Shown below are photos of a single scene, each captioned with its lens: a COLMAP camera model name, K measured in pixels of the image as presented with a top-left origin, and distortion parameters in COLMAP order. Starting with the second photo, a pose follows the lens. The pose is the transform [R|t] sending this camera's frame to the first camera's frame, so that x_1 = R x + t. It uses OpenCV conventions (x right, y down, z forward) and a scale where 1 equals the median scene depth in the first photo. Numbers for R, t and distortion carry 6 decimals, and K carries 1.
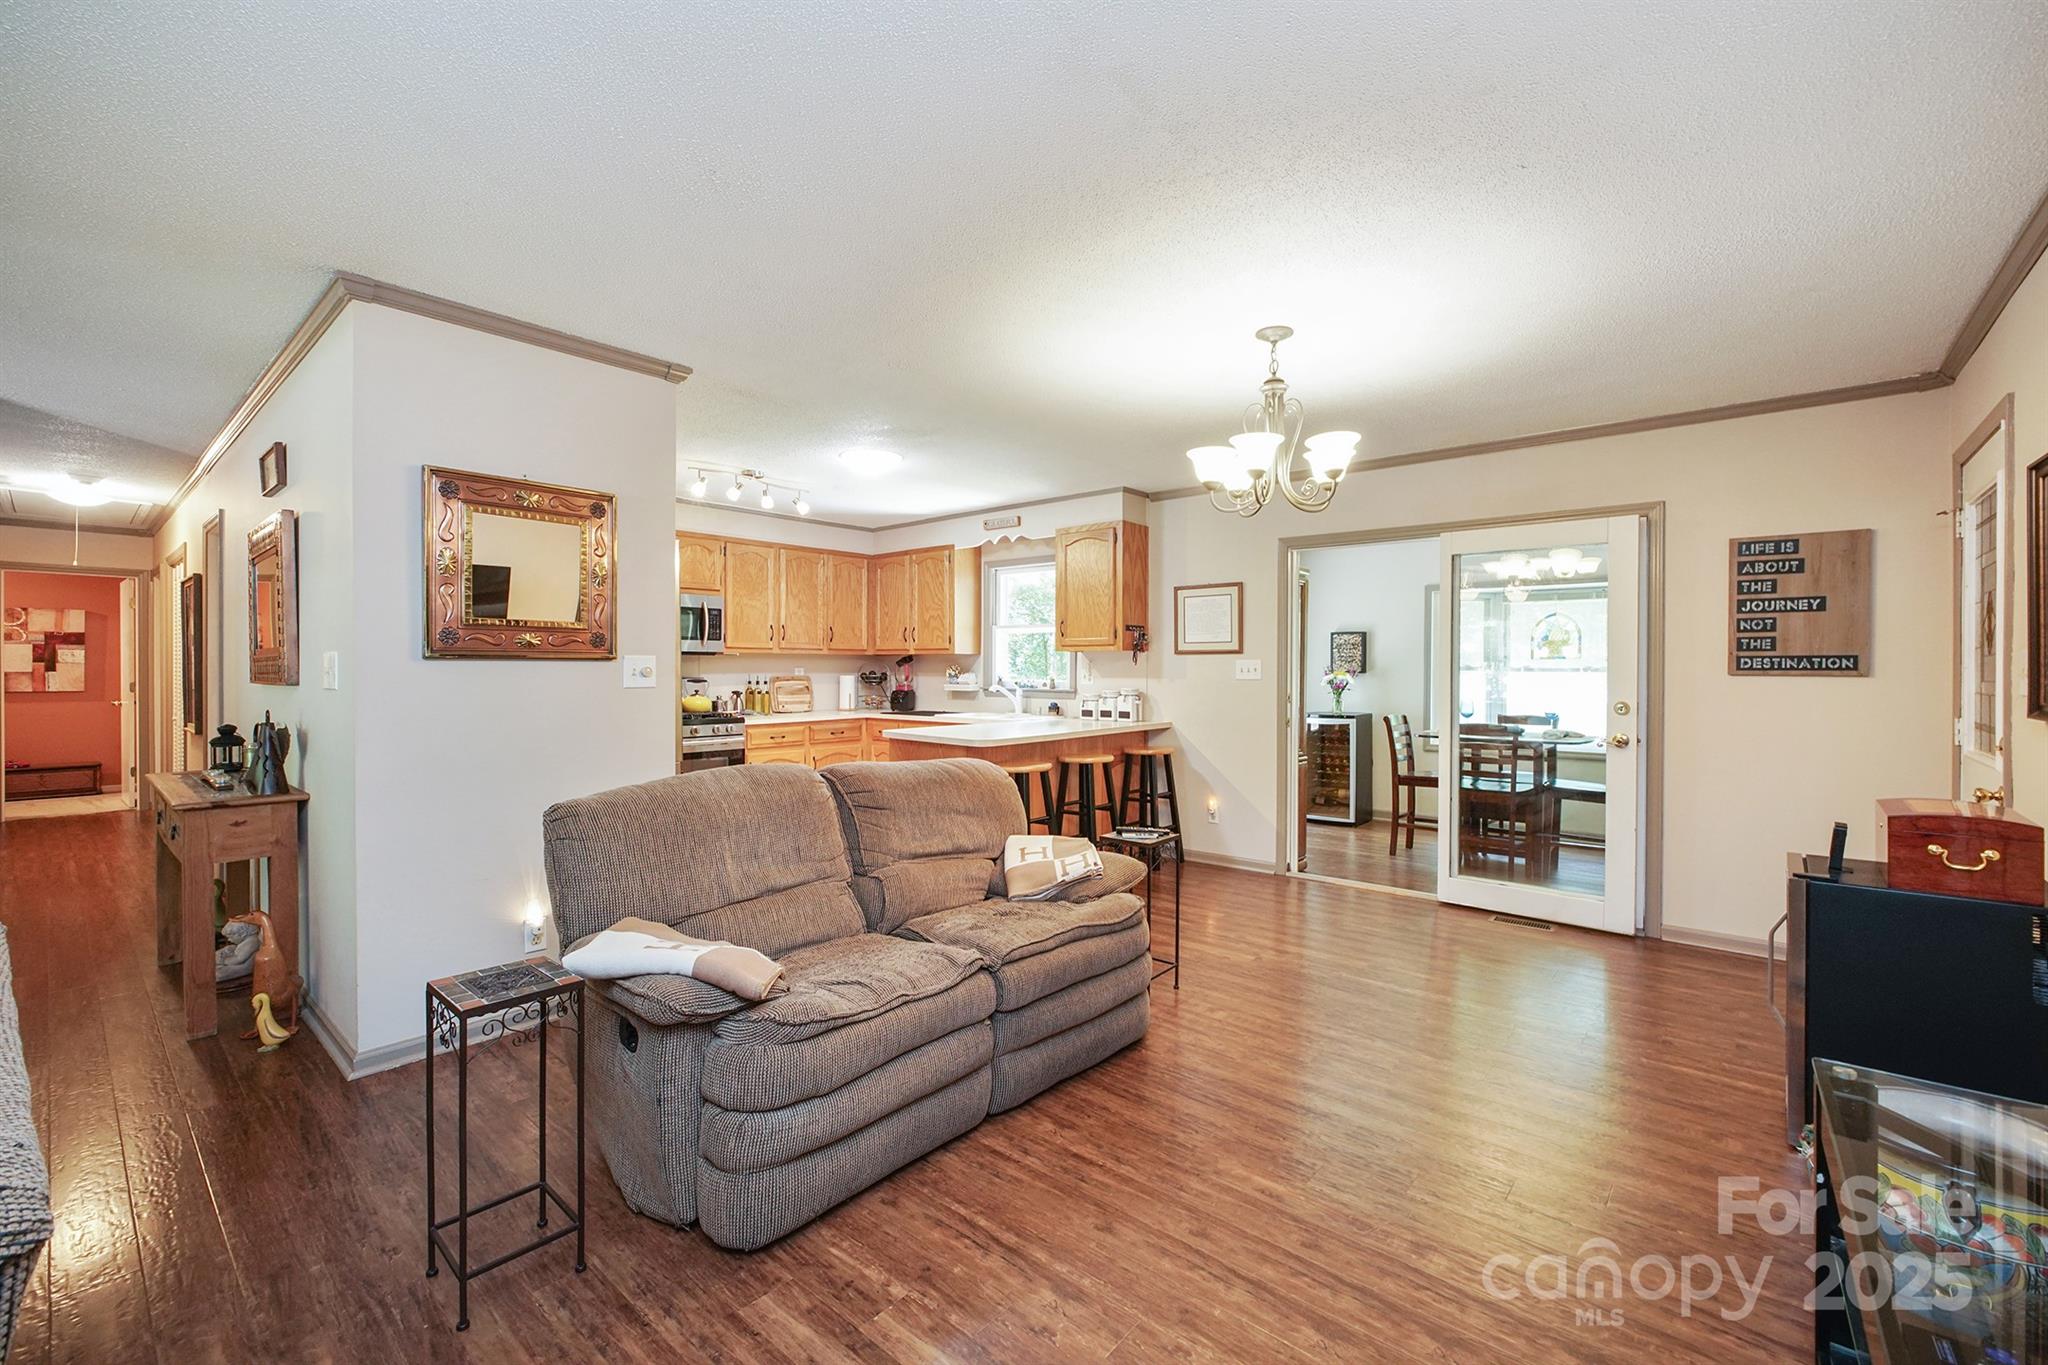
lens RADIAL K [[861.9, 0, 1020.4], [0, 861.9, 675.6], [0, 0, 1]] dist [-0.010908, 0.000546]
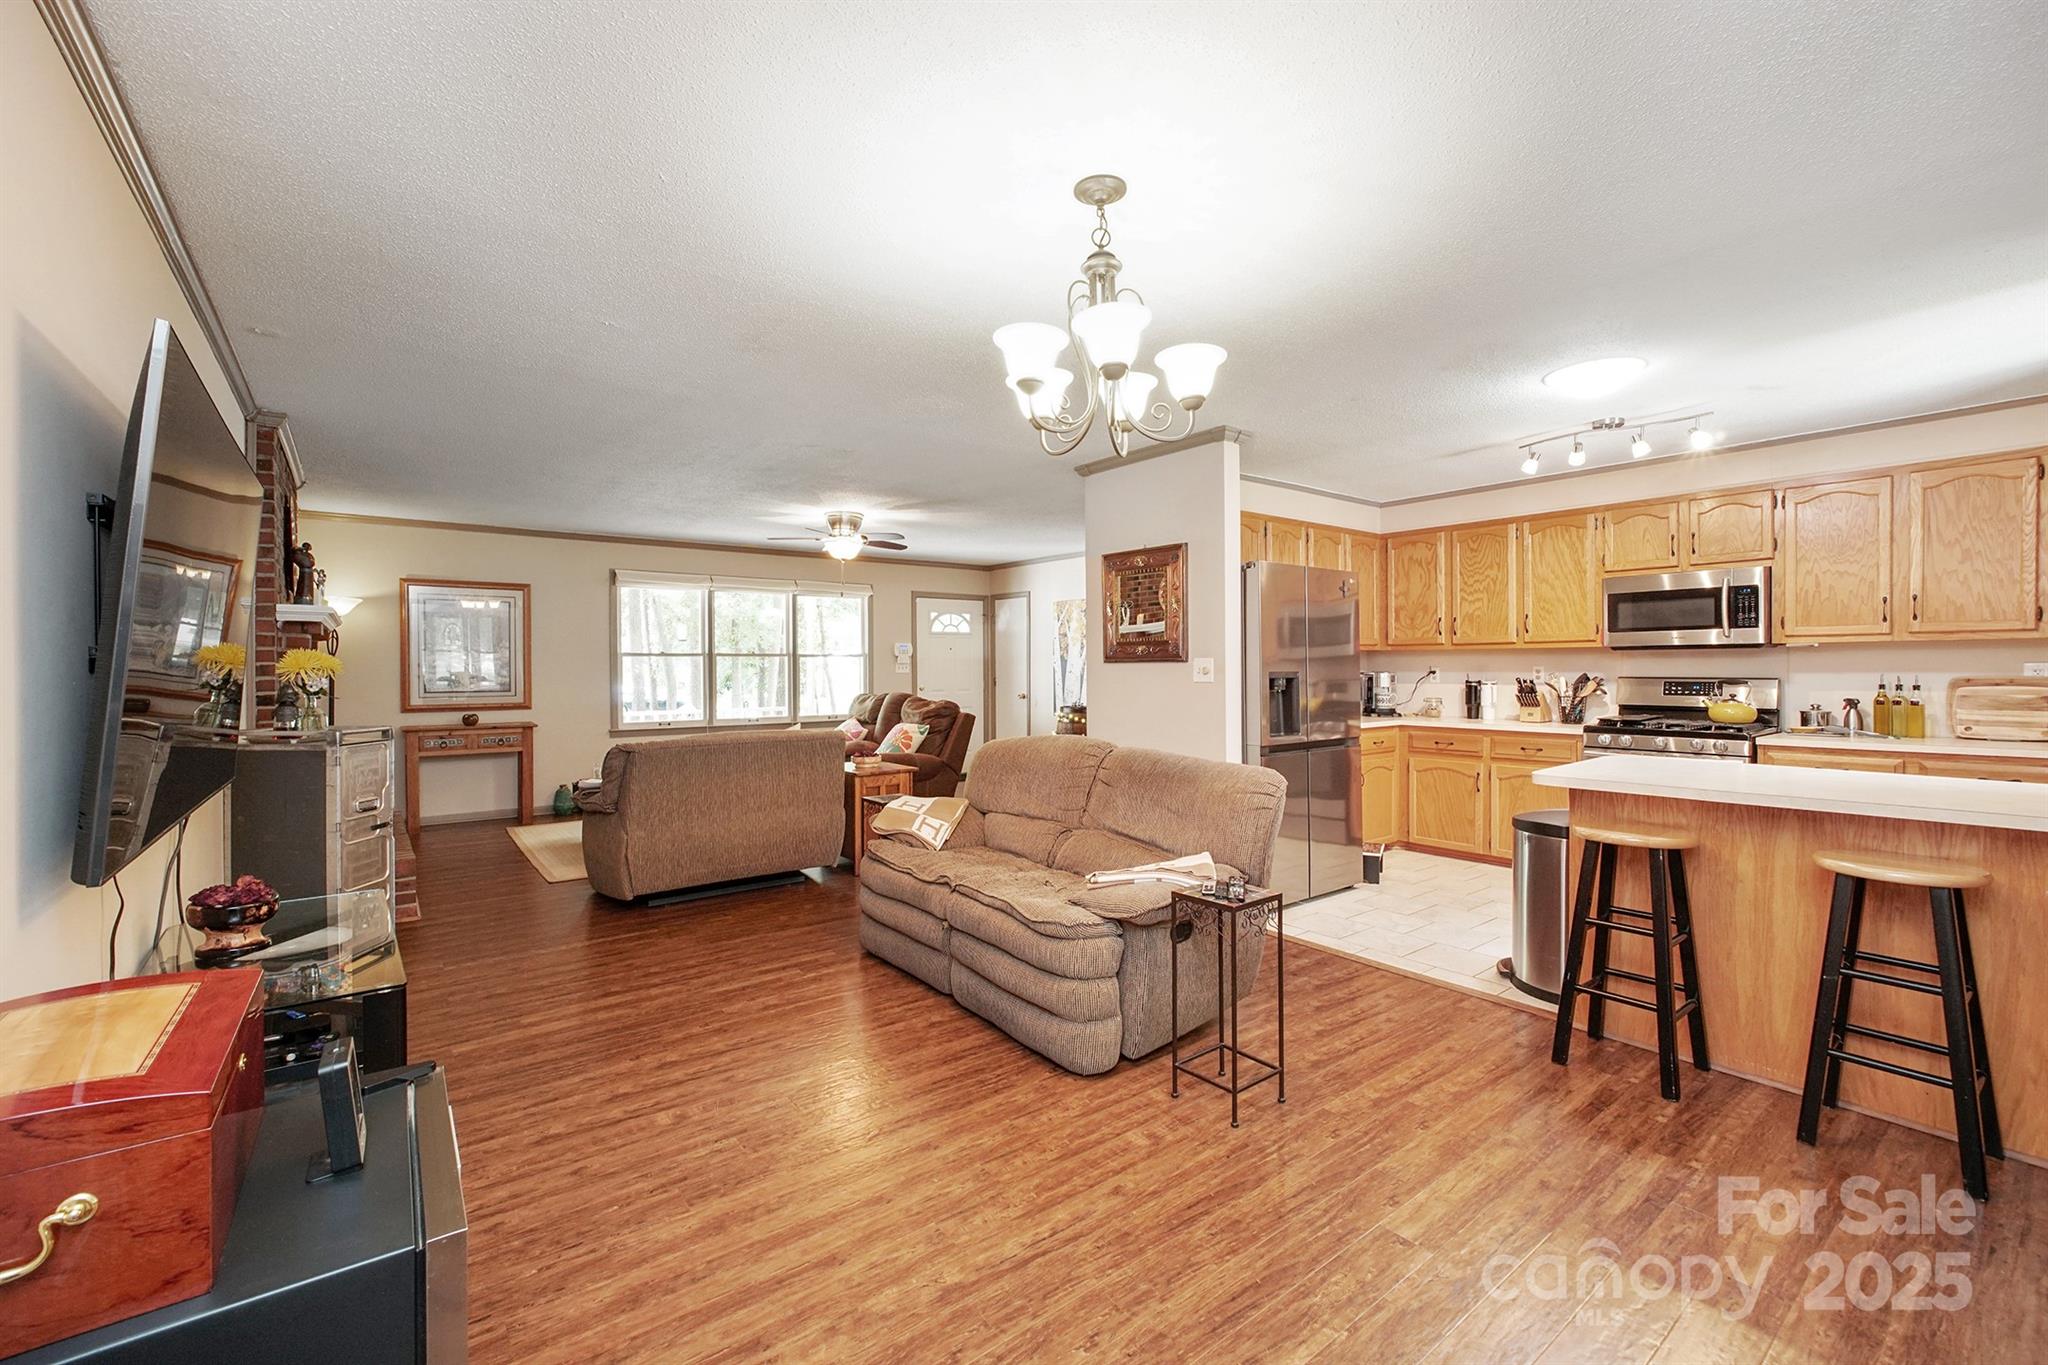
lens RADIAL K [[861.9, 0, 1023.1], [0, 861.9, 678.3], [0, 0, 1]] dist [-0.010908, 0.000546]
pose [[-0.204741, 0.010093, -0.978764, 1.106538], [-0.003706, 0.999932, 0.011087, -0.007665], [0.978809, 0.005898, -0.204689, 1.204253]]
